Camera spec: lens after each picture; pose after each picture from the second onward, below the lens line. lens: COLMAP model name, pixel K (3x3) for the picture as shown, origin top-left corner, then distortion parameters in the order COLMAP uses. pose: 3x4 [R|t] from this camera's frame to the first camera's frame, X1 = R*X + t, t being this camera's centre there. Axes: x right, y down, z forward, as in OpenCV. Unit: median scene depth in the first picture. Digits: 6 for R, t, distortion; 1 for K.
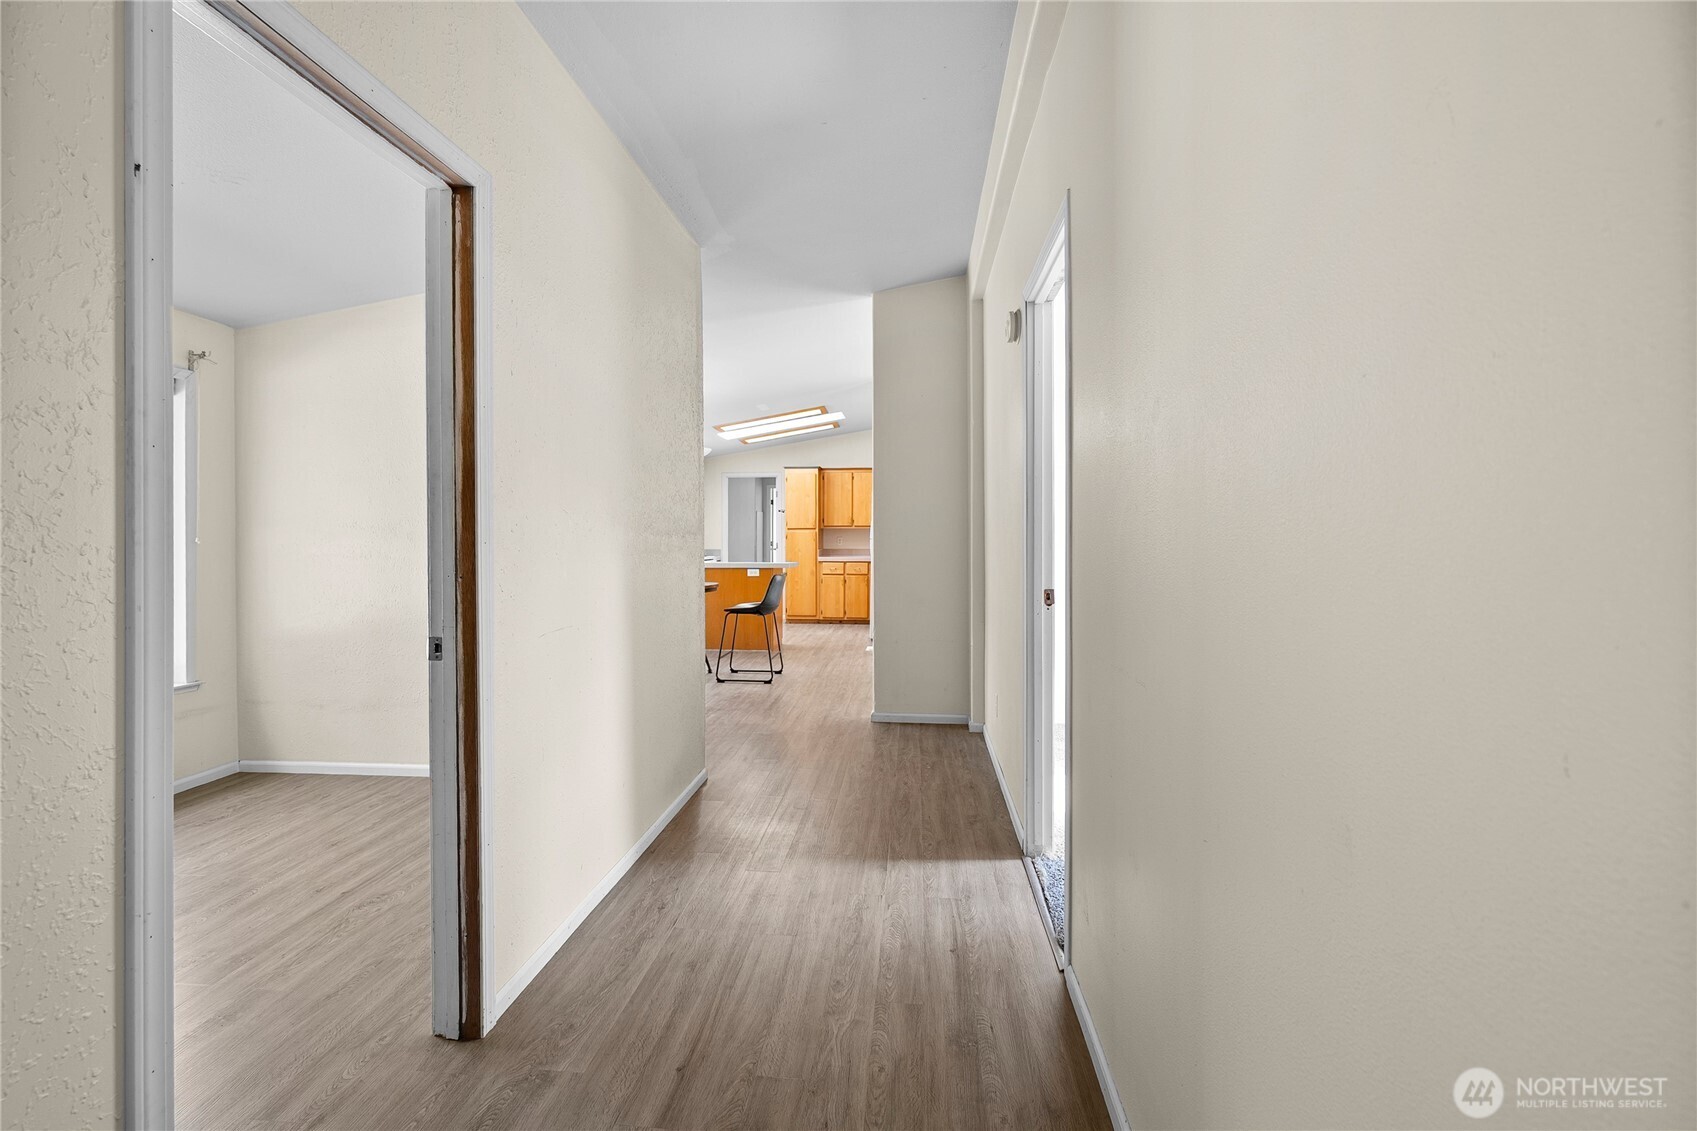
lens RADIAL K [[771.5, 0, 827.7], [0, 771.5, 542.0], [0, 0, 1]] dist [-0.003579, 0.001028]
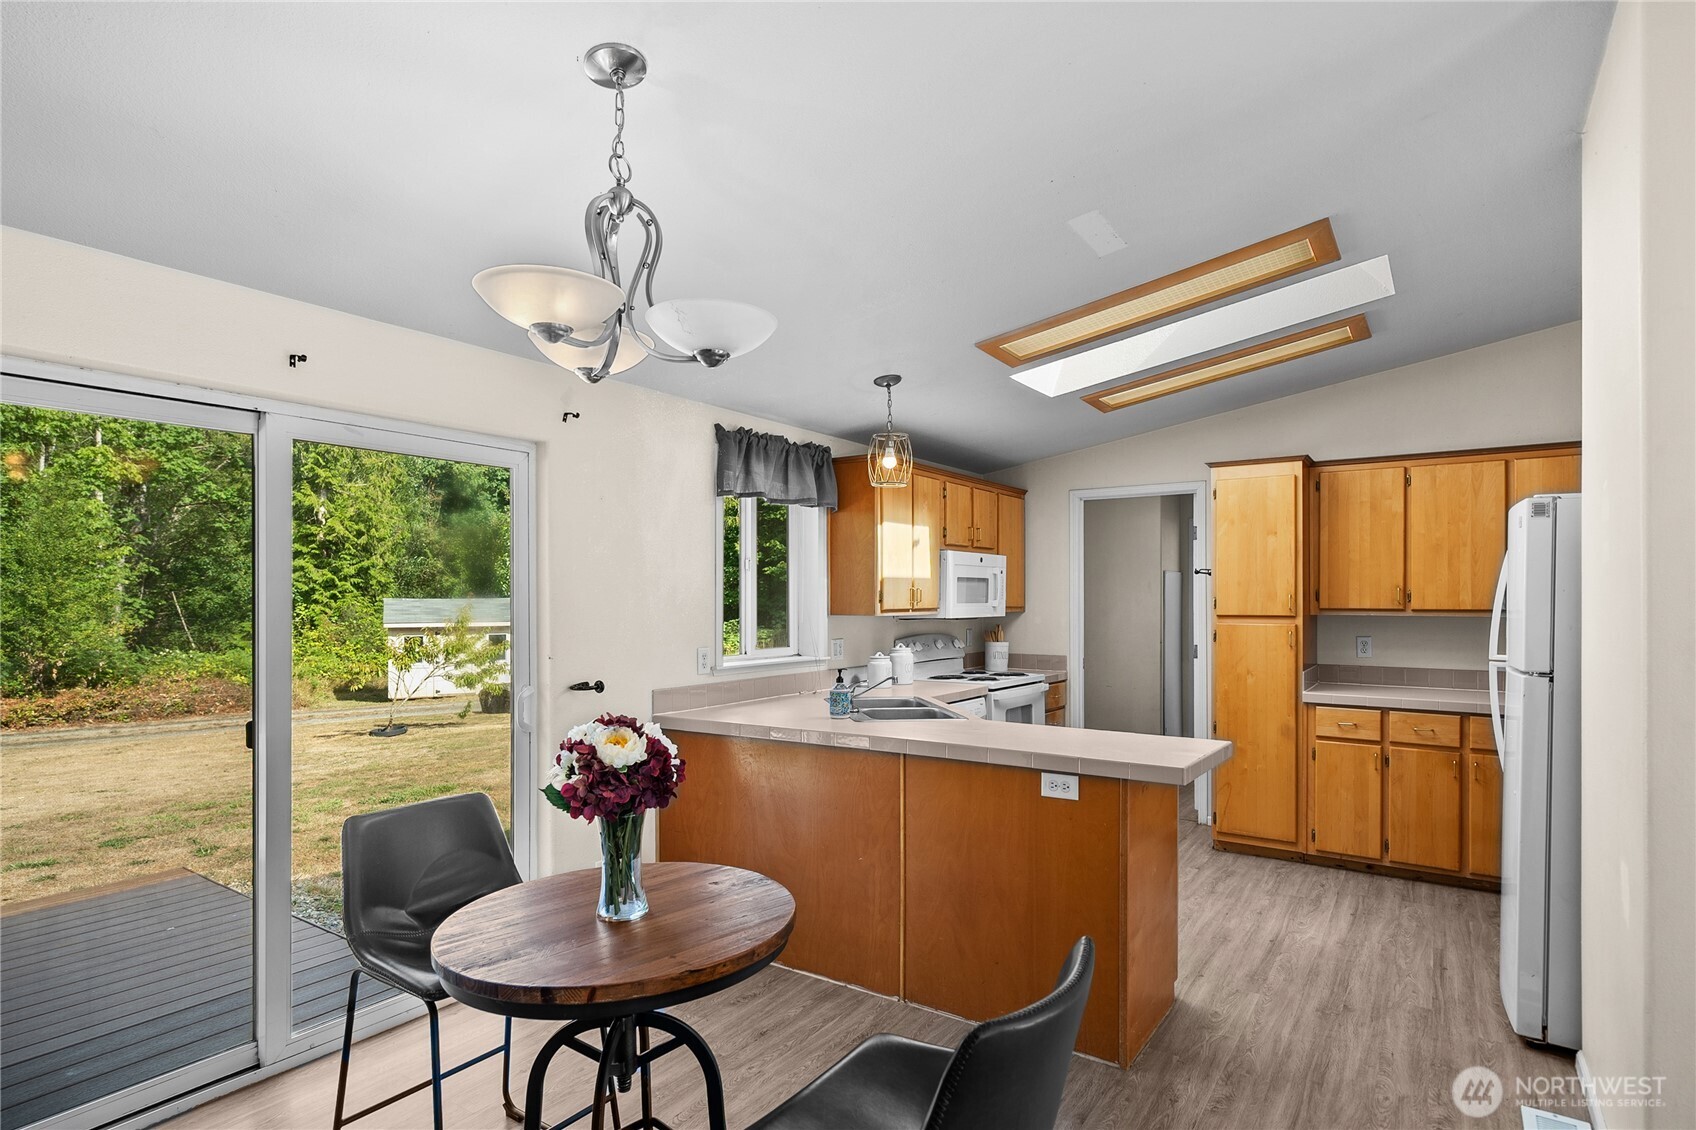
lens RADIAL K [[883.9, 0, 852.9], [0, 883.9, 597.8], [0, 0, 1]] dist [0.002186, 0.000141]
pose [[0.885709, 0.000733, -0.464240, -0.006496], [-0.003253, 0.999984, -0.004627, -0.024138], [0.464229, 0.005608, 0.885697, 0.504072]]
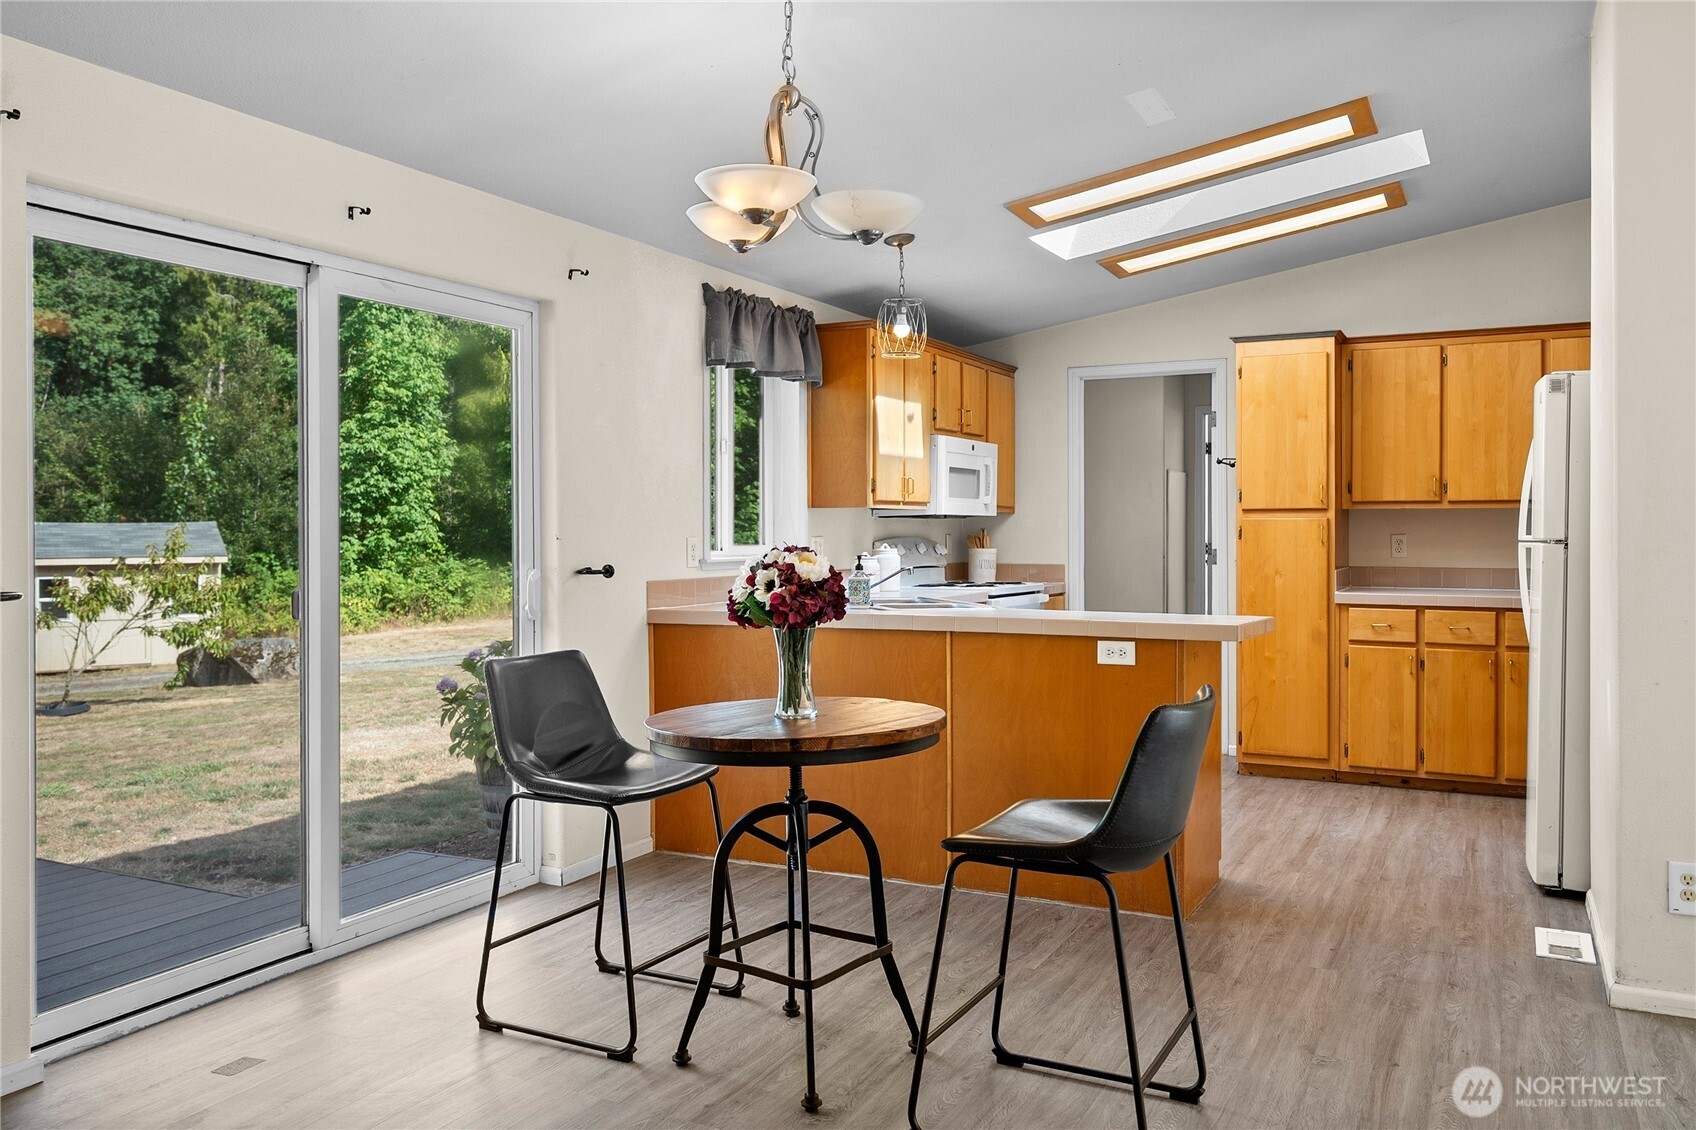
lens RADIAL K [[1308.1, 0, 844.1], [0, 1308.1, 535.2], [0, 0, 1]] dist [0.034386, -0.045086]
pose [[0.936767, 0.000671, -0.349954, -0.012564], [-0.001659, 0.999995, -0.002524, -0.003893], [0.349950, 0.002945, 0.936764, 0.366680]]
